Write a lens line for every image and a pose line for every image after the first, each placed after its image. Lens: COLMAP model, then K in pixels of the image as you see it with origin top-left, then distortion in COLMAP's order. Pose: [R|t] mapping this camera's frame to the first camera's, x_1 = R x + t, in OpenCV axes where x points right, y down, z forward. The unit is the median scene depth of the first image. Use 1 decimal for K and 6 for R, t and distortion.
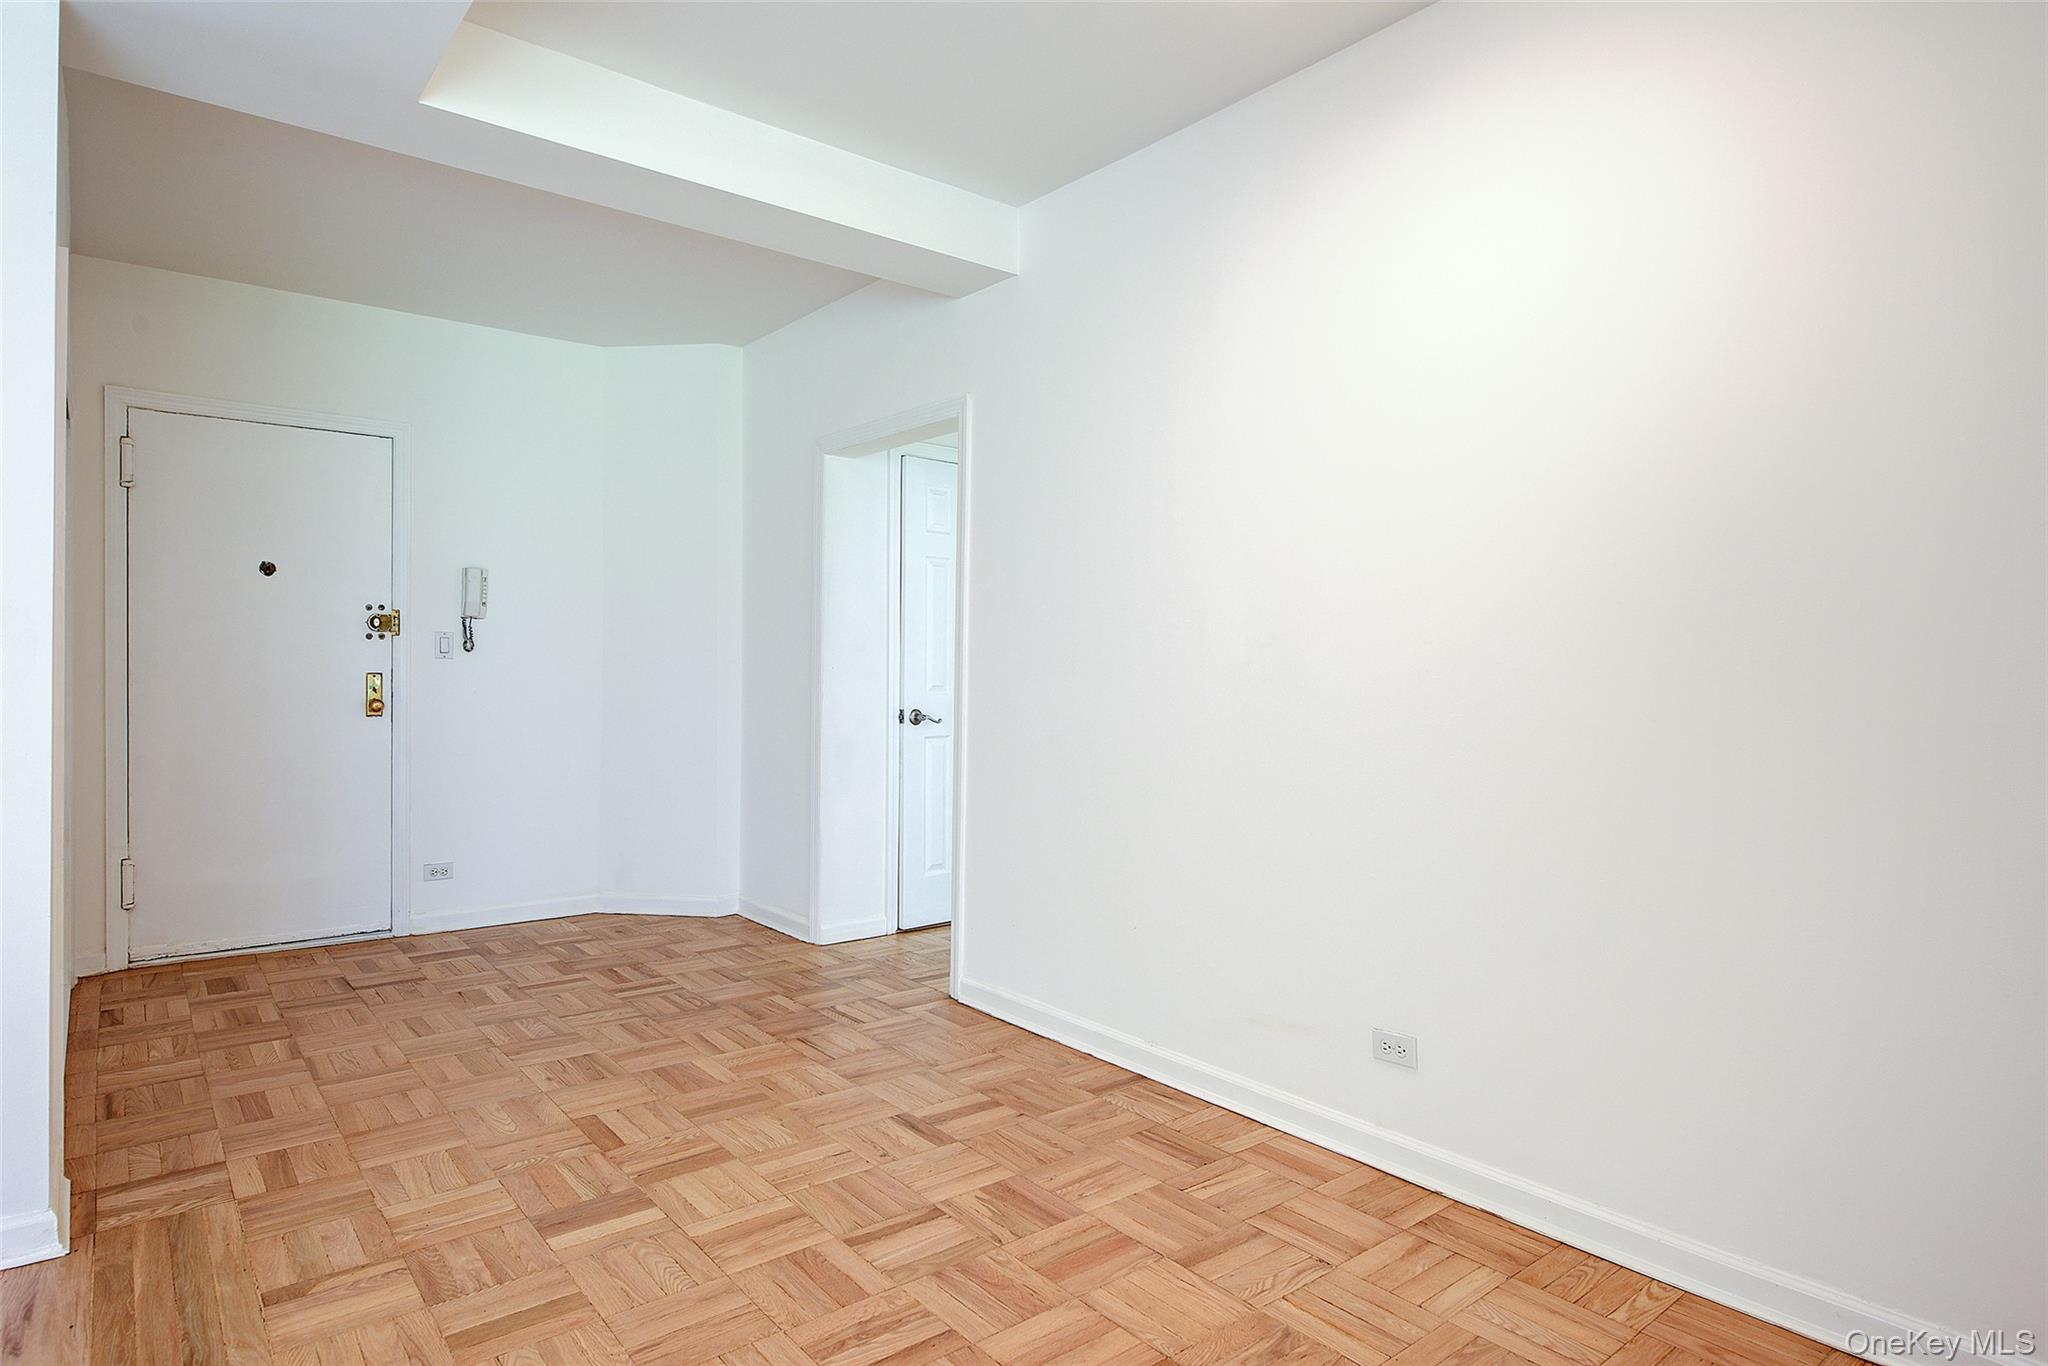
lens RADIAL K [[1136.1, 0, 1032.2], [0, 1136.1, 681.6], [0, 0, 1]] dist [-0.000481, -0.001014]
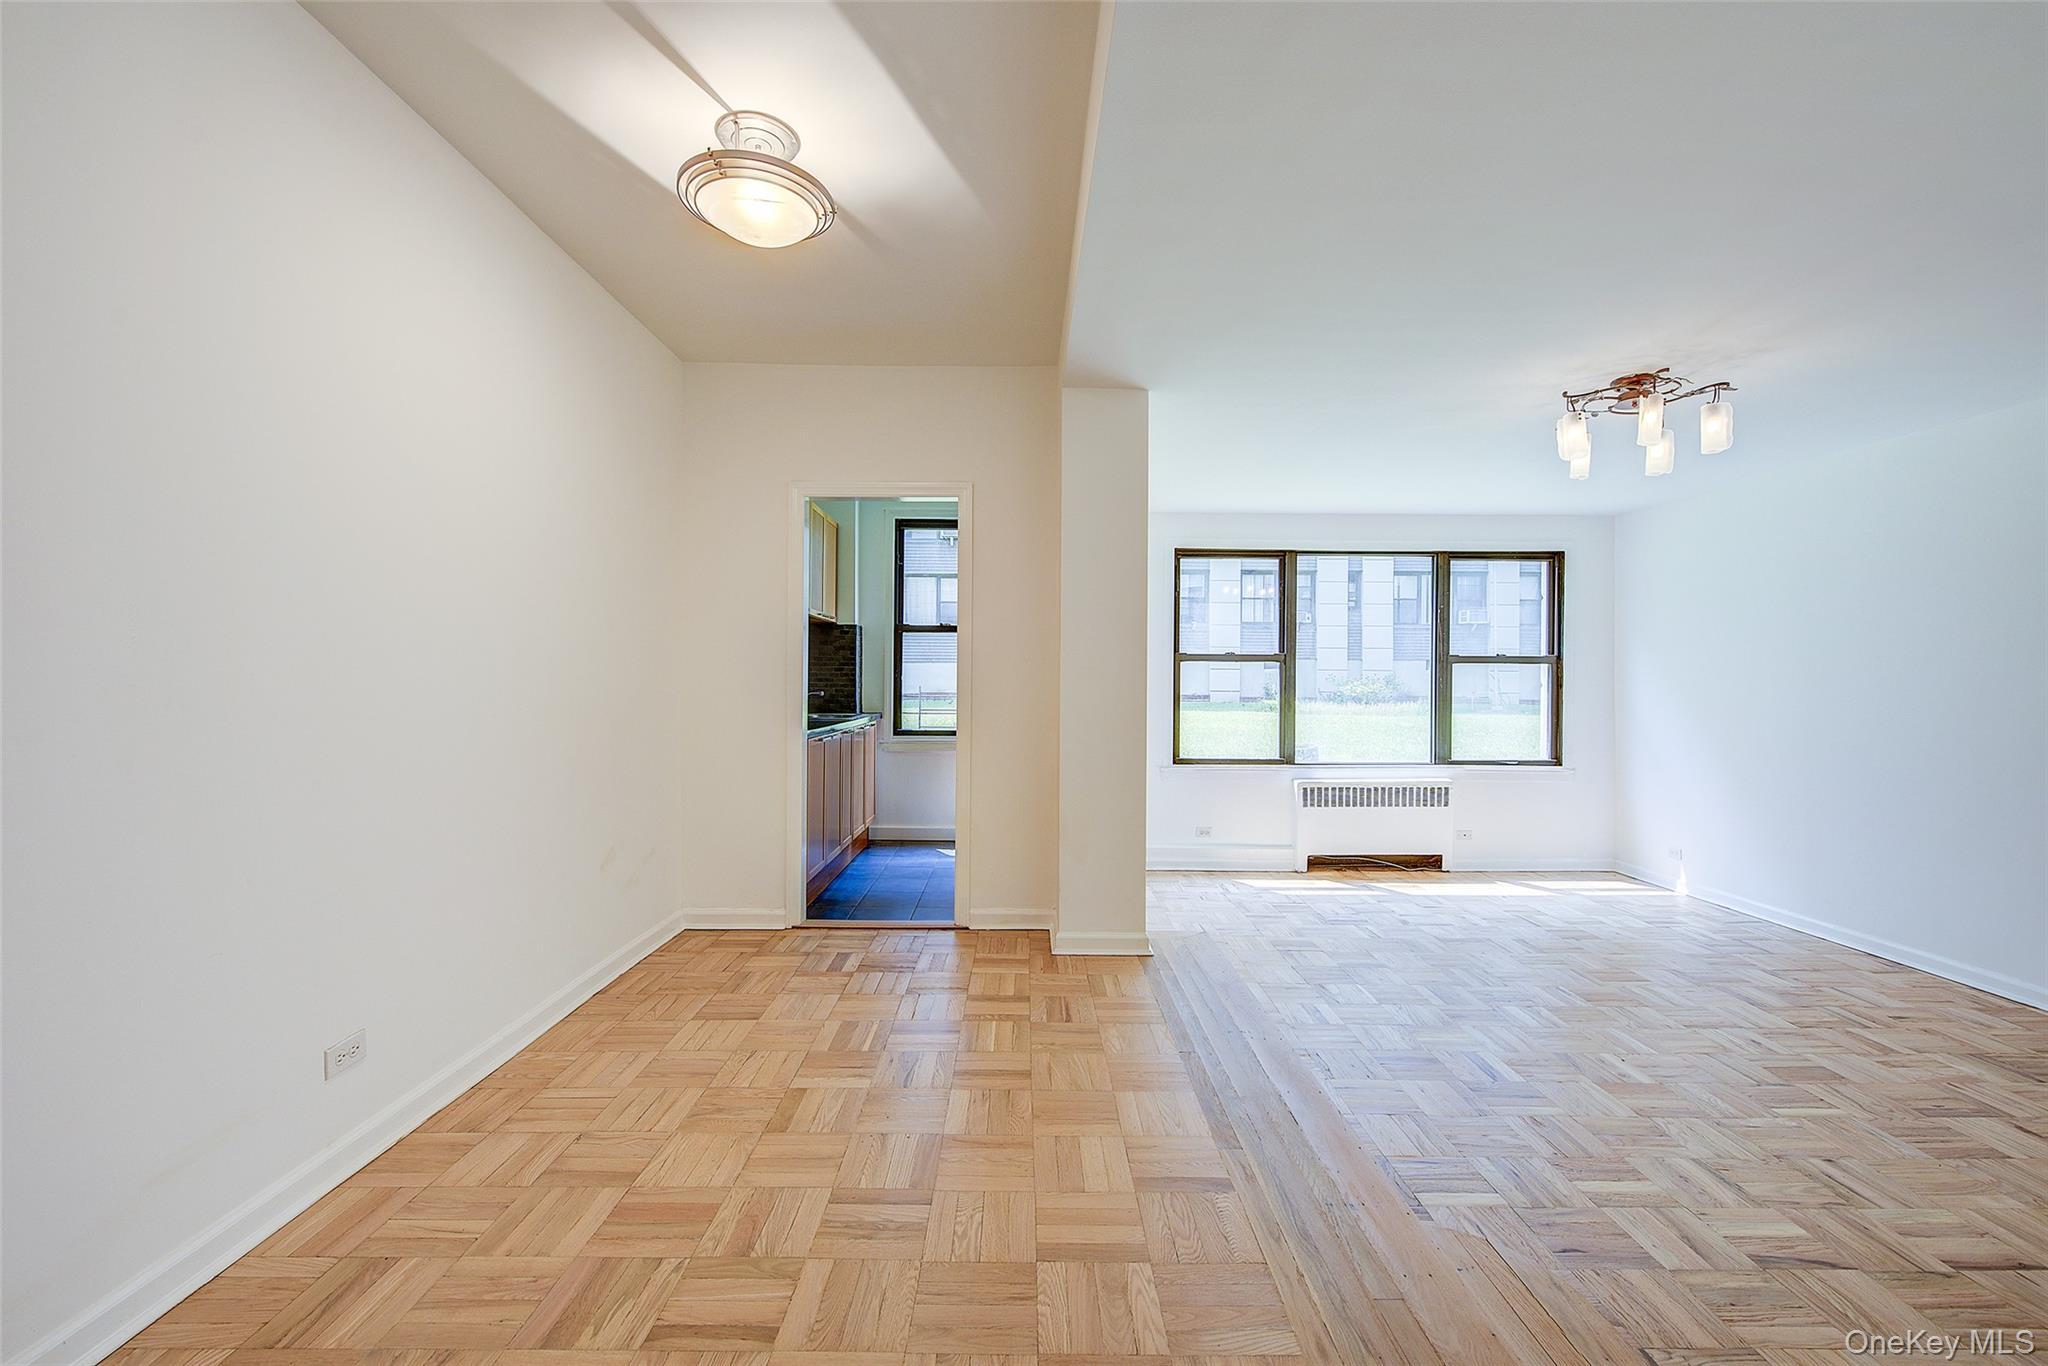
lens RADIAL K [[826.8, 0, 1027.2], [0, 826.8, 681.3], [0, 0, 1]] dist [-0.004054, -0.000895]
pose [[-0.779597, -0.013231, 0.626142, -0.509099], [-0.007168, 0.999900, 0.012203, -0.021897], [-0.626240, 0.005025, -0.779614, 0.977480]]
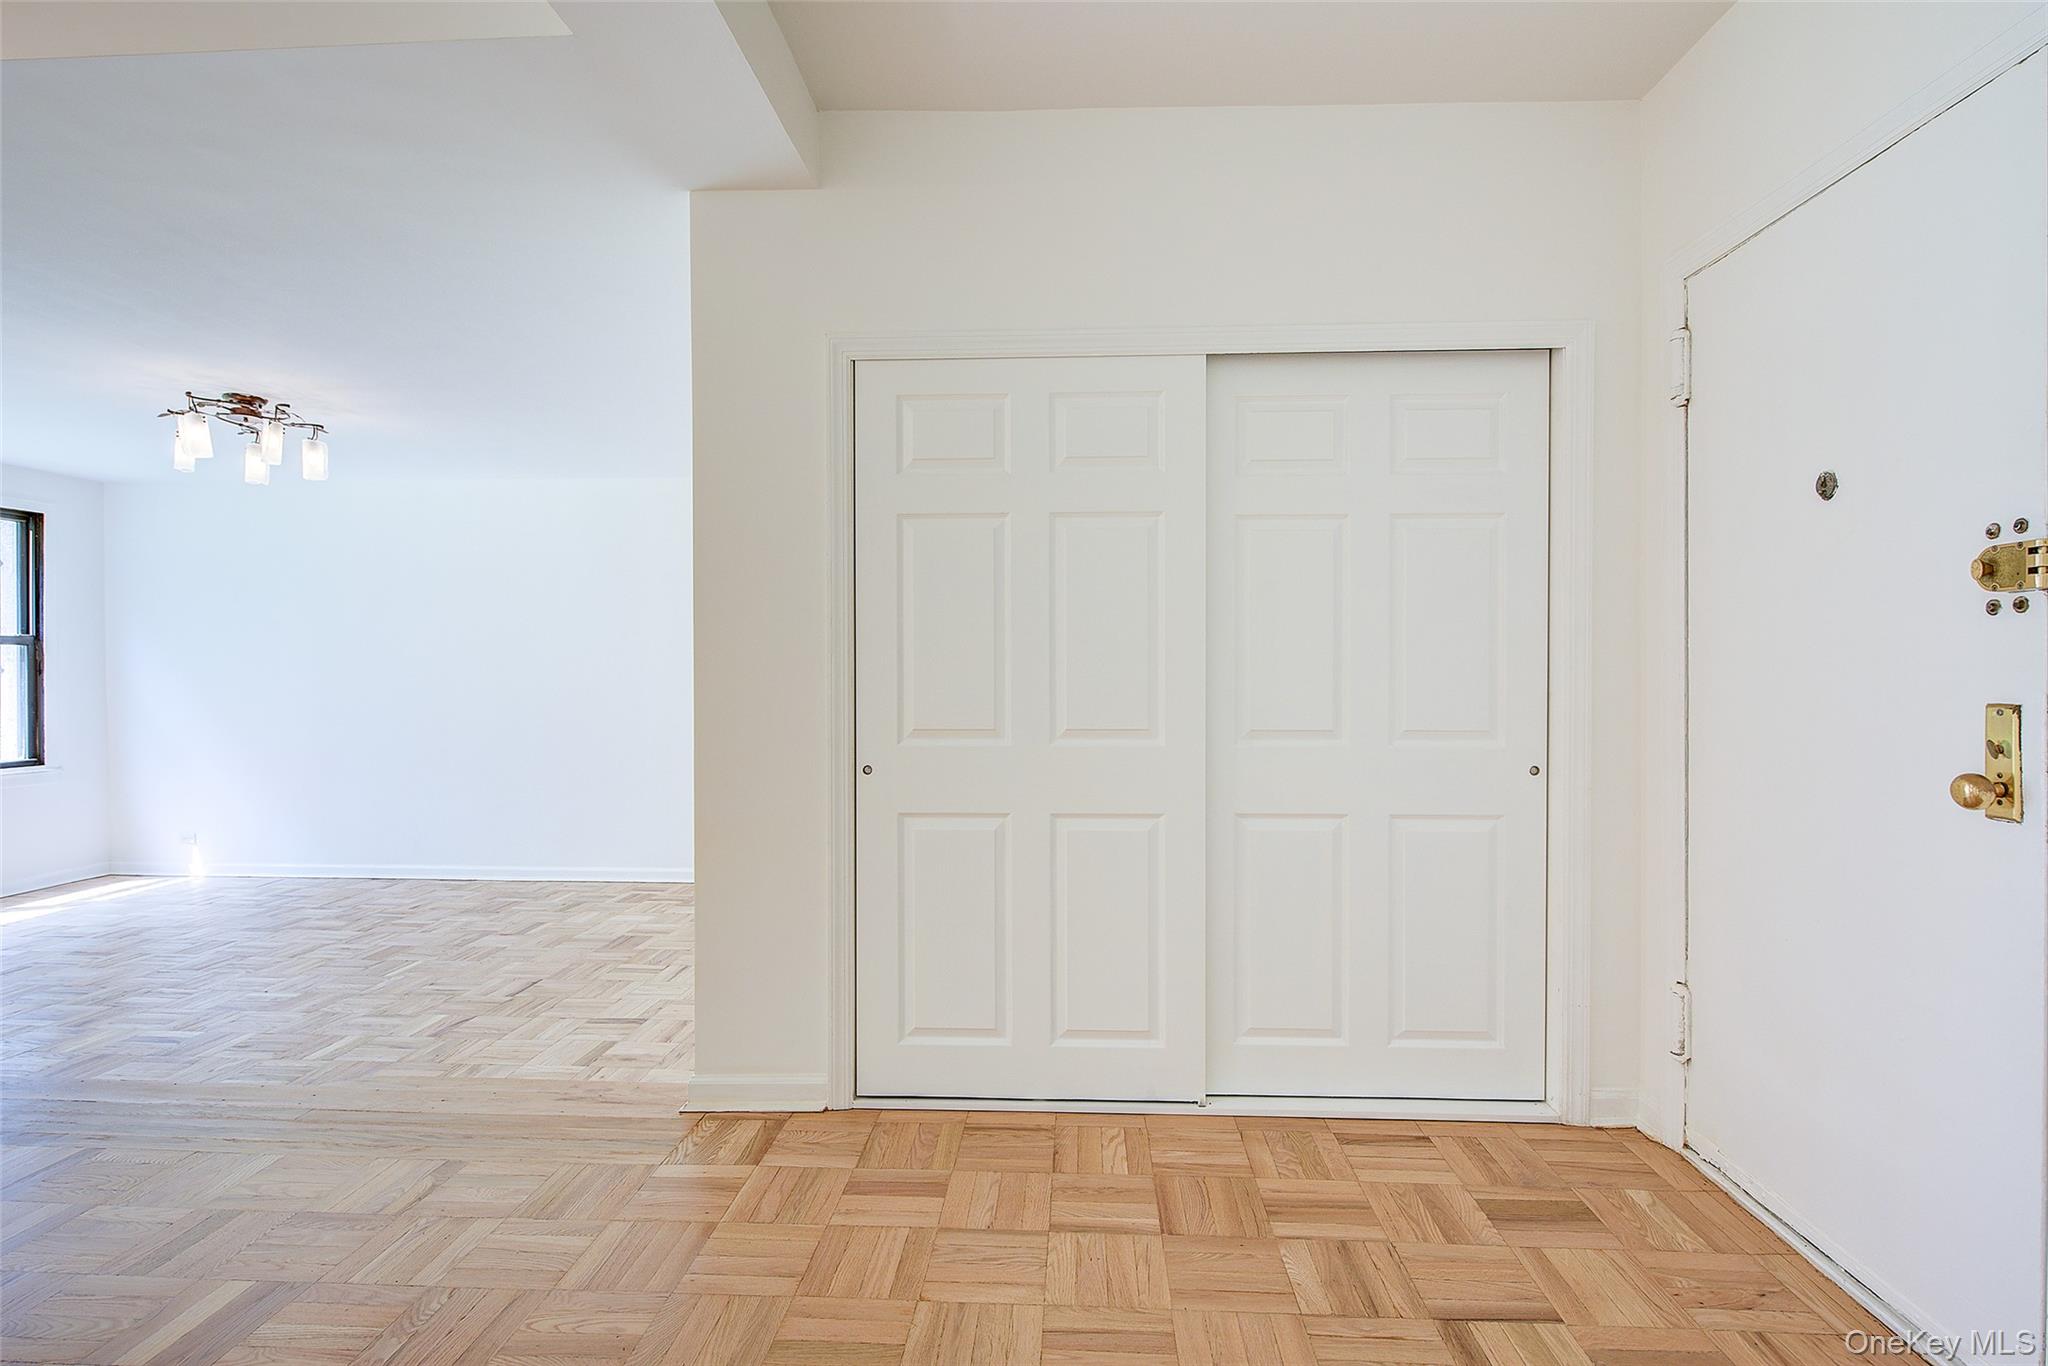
lens RADIAL K [[962.1, 0, 1031.8], [0, 962.1, 678.2], [0, 0, 1]] dist [-0.002068, -0.000644]
pose [[-0.672665, -0.002151, -0.739944, -0.190831], [-0.011793, 0.999900, 0.007813, -0.021843], [0.739853, 0.013982, -0.672623, 1.433520]]
